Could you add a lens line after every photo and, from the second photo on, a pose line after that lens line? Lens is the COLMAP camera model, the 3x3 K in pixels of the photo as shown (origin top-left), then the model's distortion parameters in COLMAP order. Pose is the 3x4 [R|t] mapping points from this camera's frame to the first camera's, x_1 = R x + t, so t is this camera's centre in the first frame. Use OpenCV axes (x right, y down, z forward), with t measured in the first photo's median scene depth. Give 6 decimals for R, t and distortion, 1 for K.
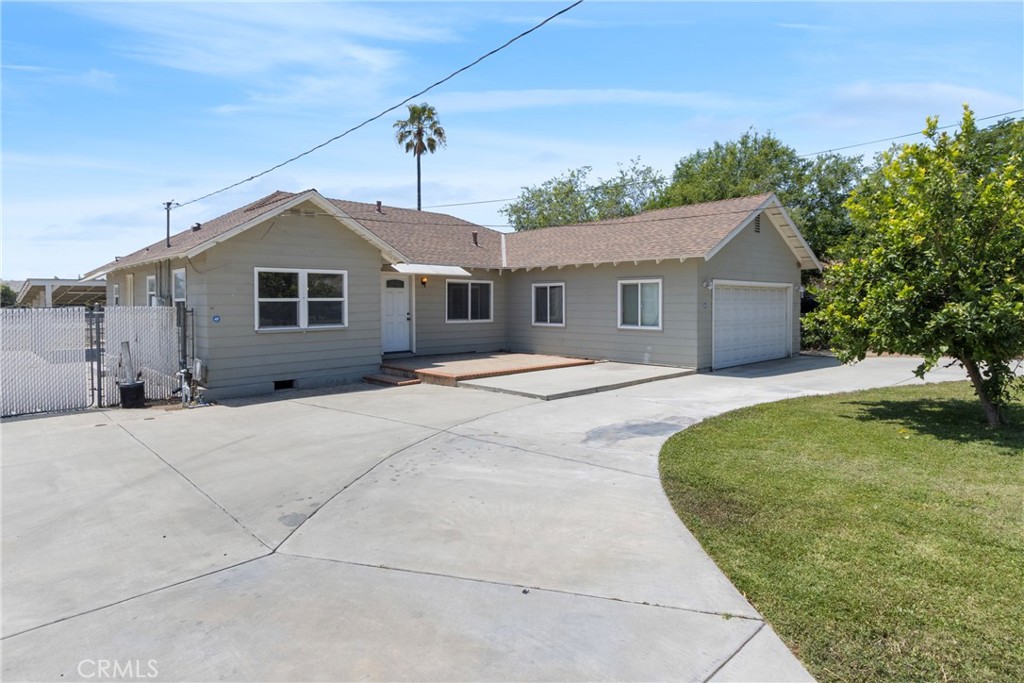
lens RADIAL K [[564.4, 0, 496.1], [0, 564.4, 331.3], [0, 0, 1]] dist [-0.001300, -0.000119]
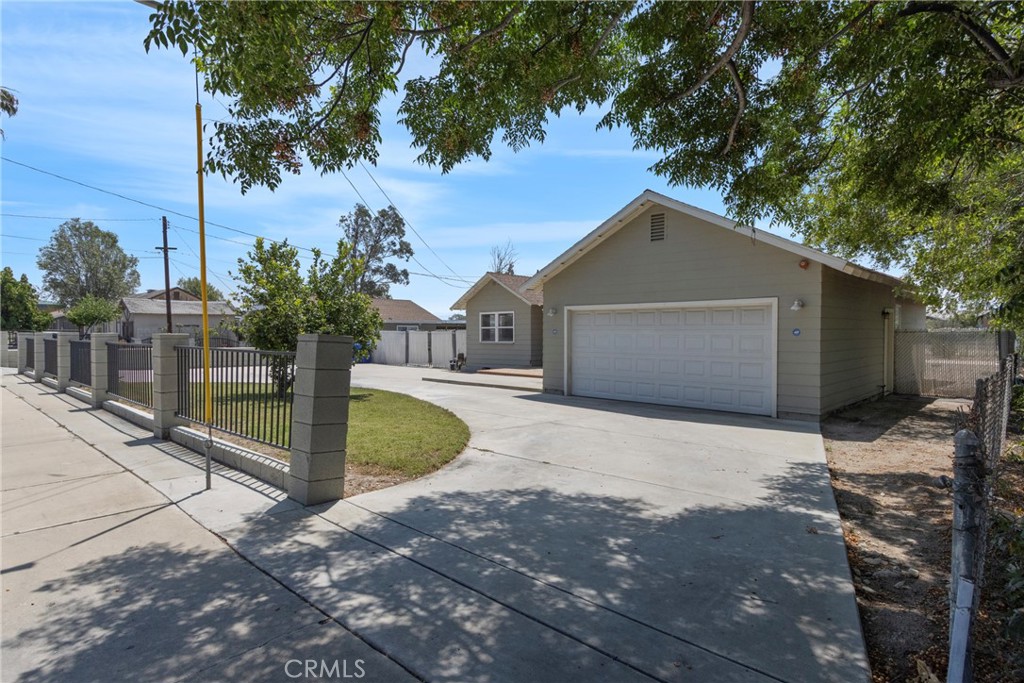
lens RADIAL K [[564.4, 0, 496.1], [0, 564.4, 331.3], [0, 0, 1]] dist [-0.001300, -0.000119]
pose [[0.029115, 0.003792, -0.999569, 1.177399], [-0.050757, 0.998708, 0.002310, -0.035078], [0.998287, 0.050668, 0.029270, 0.693721]]
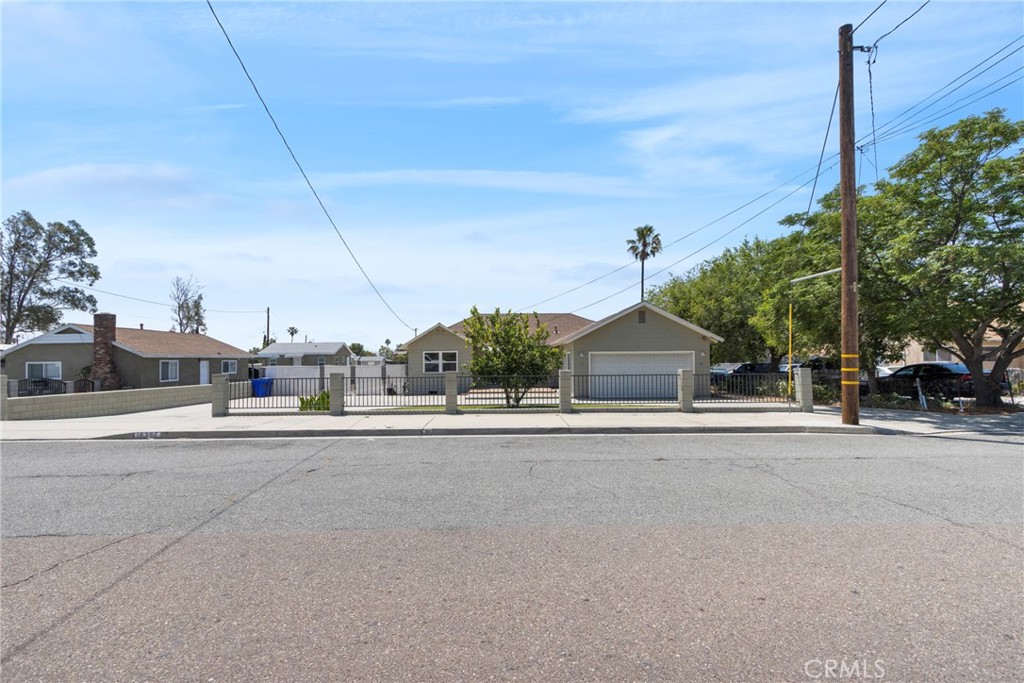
lens RADIAL K [[473.5, 0, 510.6], [0, 473.5, 356.6], [0, 0, 1]] dist [0.000305, 0.000030]
pose [[0.737655, -0.005536, -0.675155, 1.082358], [-0.027753, 0.998873, -0.038512, -0.003149], [0.674607, 0.047146, 0.736670, -0.347873]]
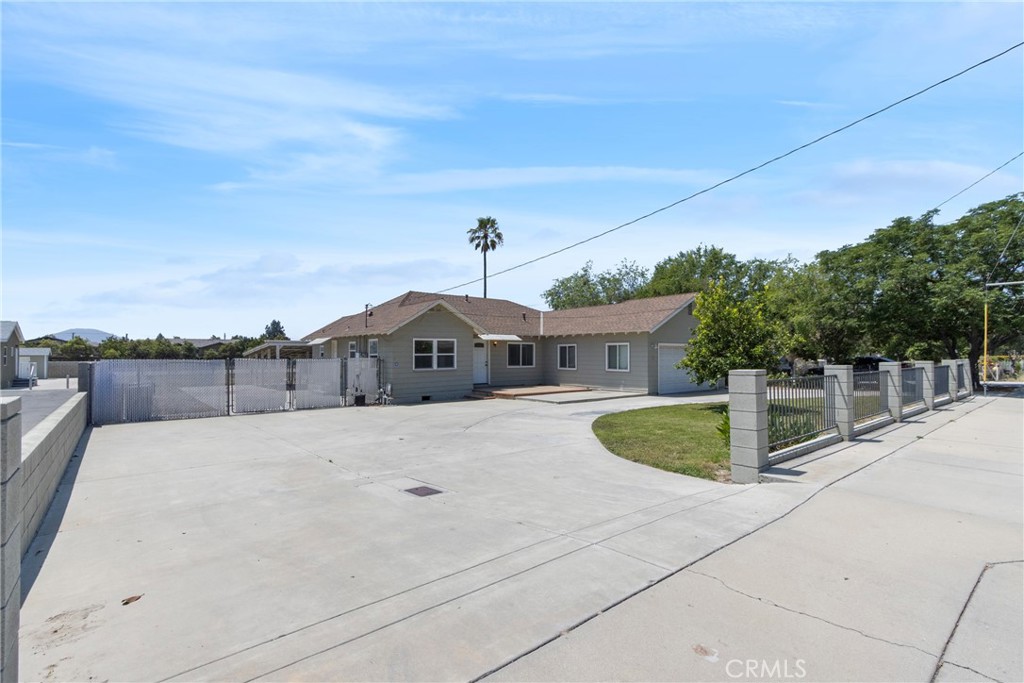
lens RADIAL K [[473.5, 0, 510.6], [0, 473.5, 356.6], [0, 0, 1]] dist [0.000305, 0.000030]
pose [[0.997974, 0.001384, -0.063605, 0.013335], [-0.004310, 0.998937, -0.045898, 0.017729], [0.063473, 0.046079, 0.996919, -0.437414]]
